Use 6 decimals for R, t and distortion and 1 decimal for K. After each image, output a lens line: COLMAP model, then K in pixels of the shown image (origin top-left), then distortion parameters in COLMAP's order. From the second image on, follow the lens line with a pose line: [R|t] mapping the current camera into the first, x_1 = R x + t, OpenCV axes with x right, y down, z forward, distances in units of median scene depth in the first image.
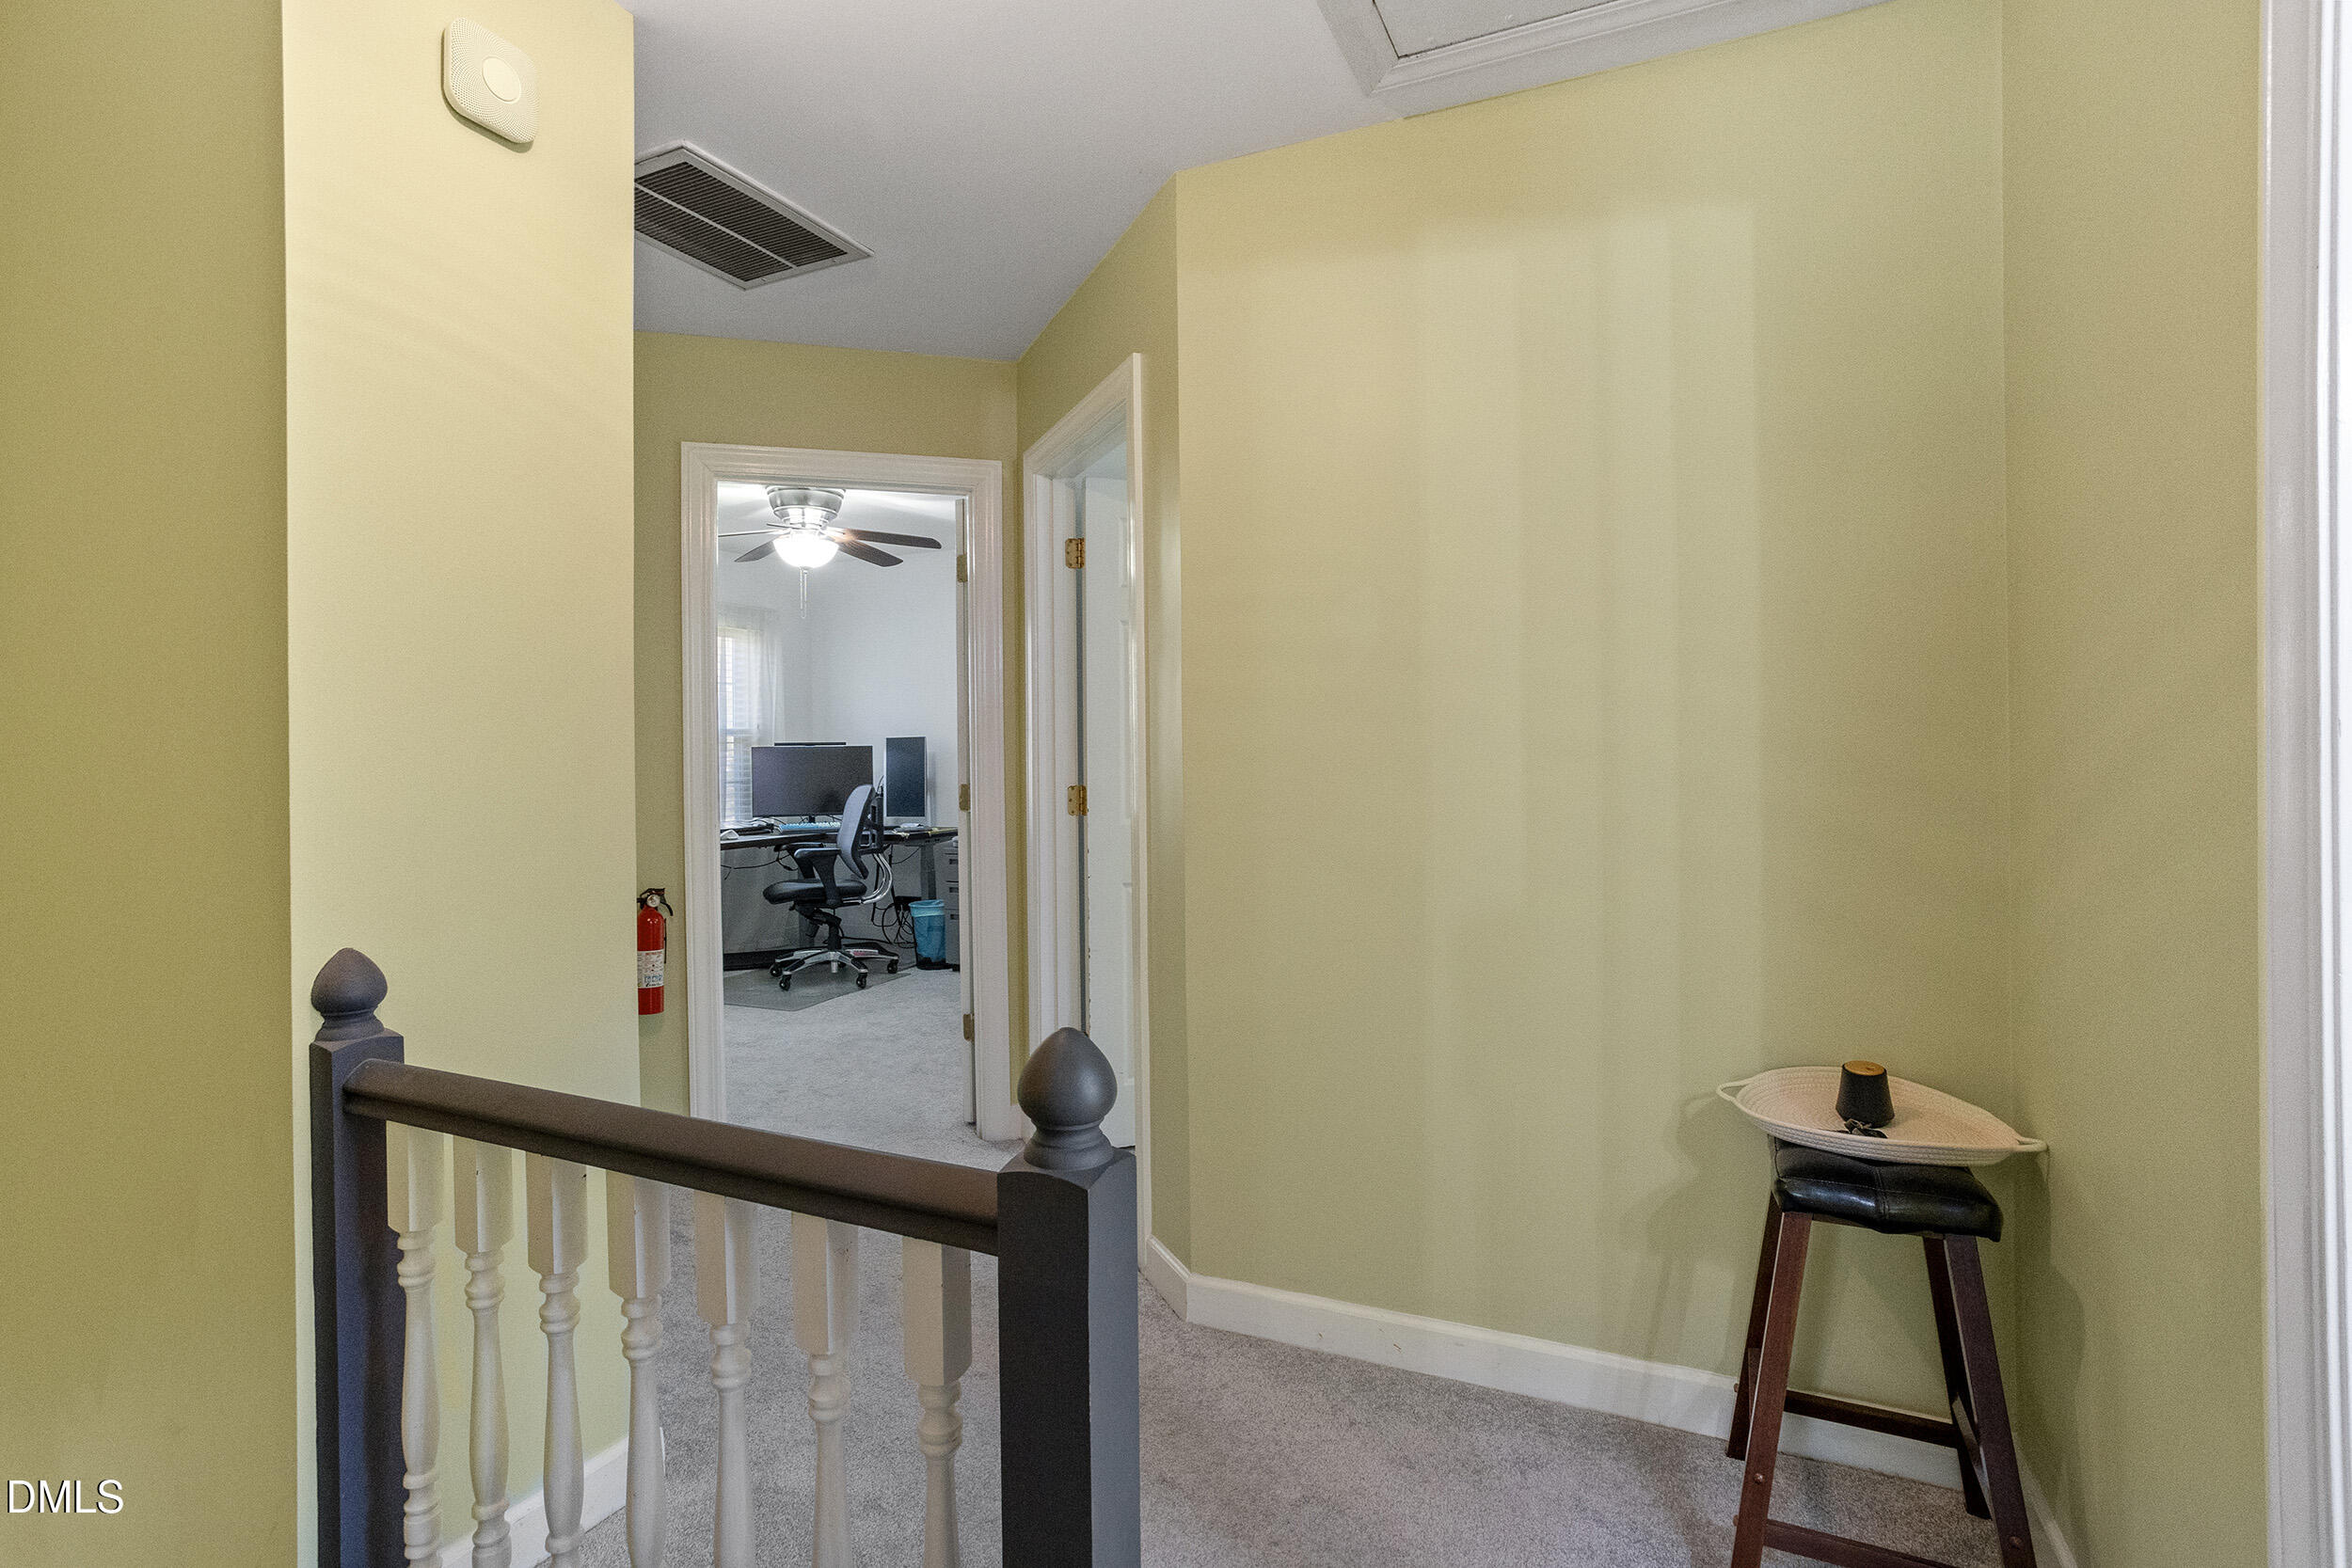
lens RADIAL K [[1141.6, 0, 1157.2], [0, 1141.6, 774.3], [0, 0, 1]] dist [-0.038488, 0.021745]
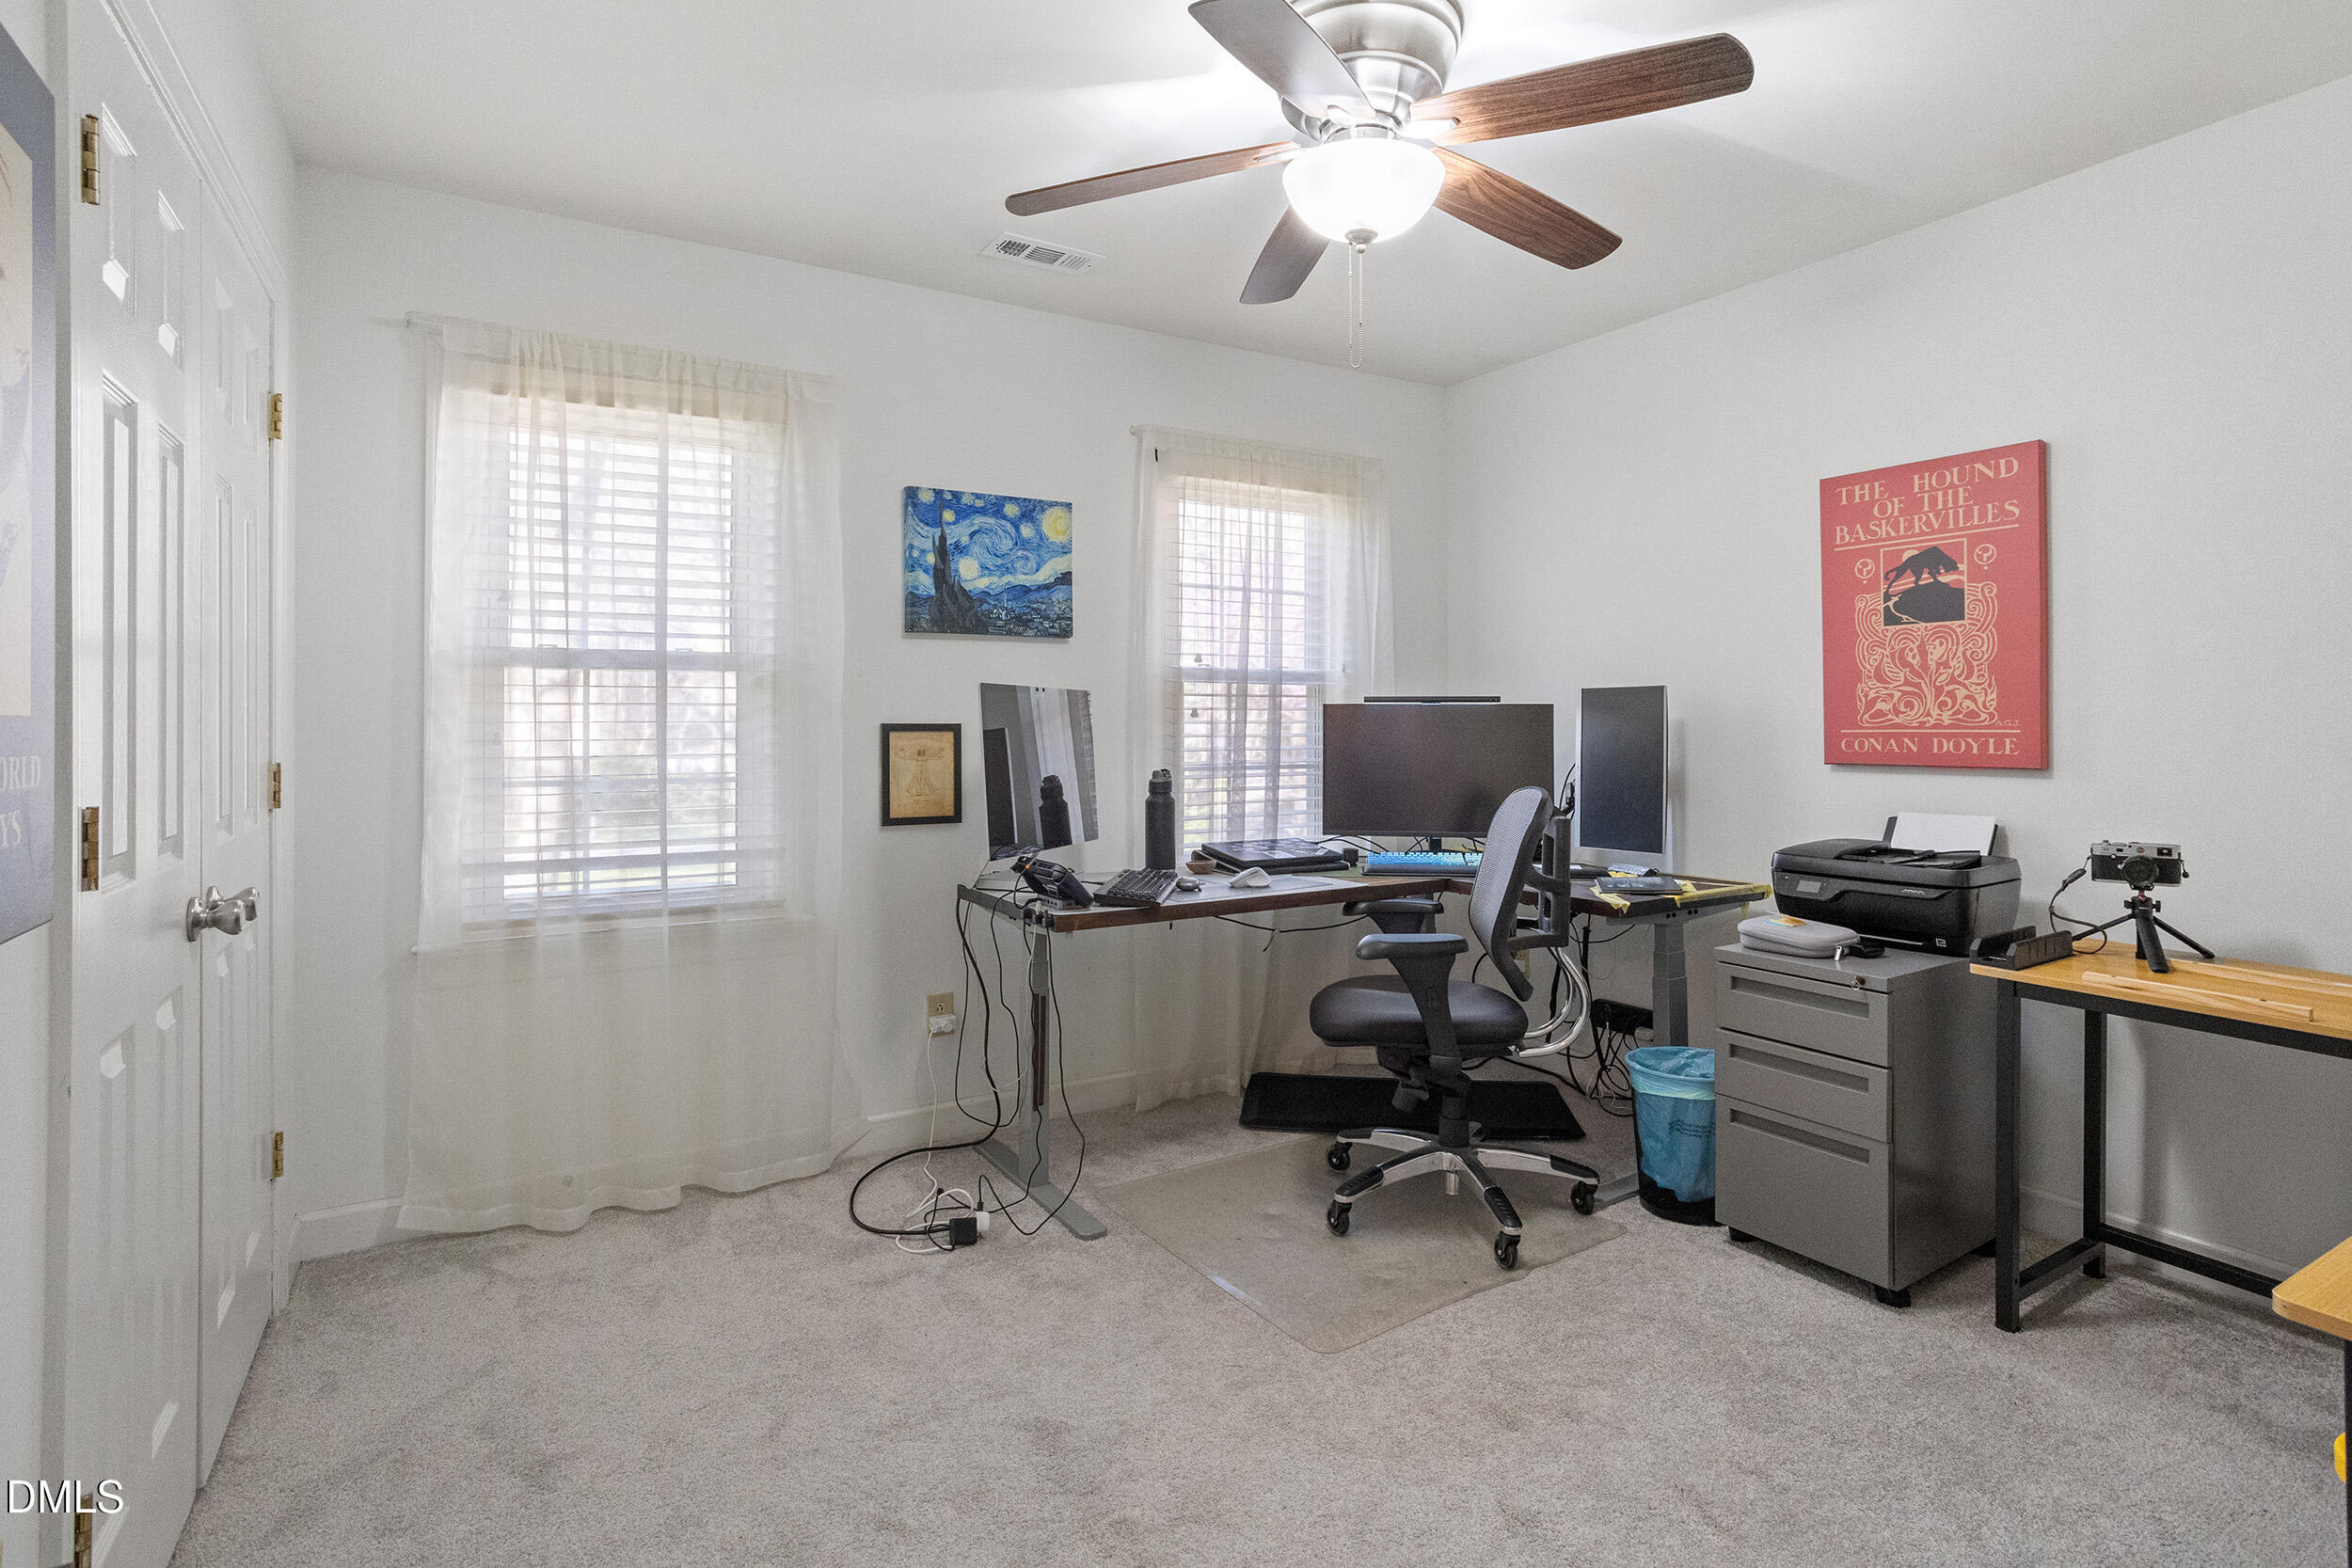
lens RADIAL K [[1136.7, 0, 1170.9], [0, 1136.7, 724.3], [0, 0, 1]] dist [-0.037844, 0.021027]
pose [[0.832694, 0.011104, -0.553622, -0.120688], [-0.017957, 0.999815, -0.006956, -0.009957], [0.553442, 0.015734, 0.832739, 0.520915]]
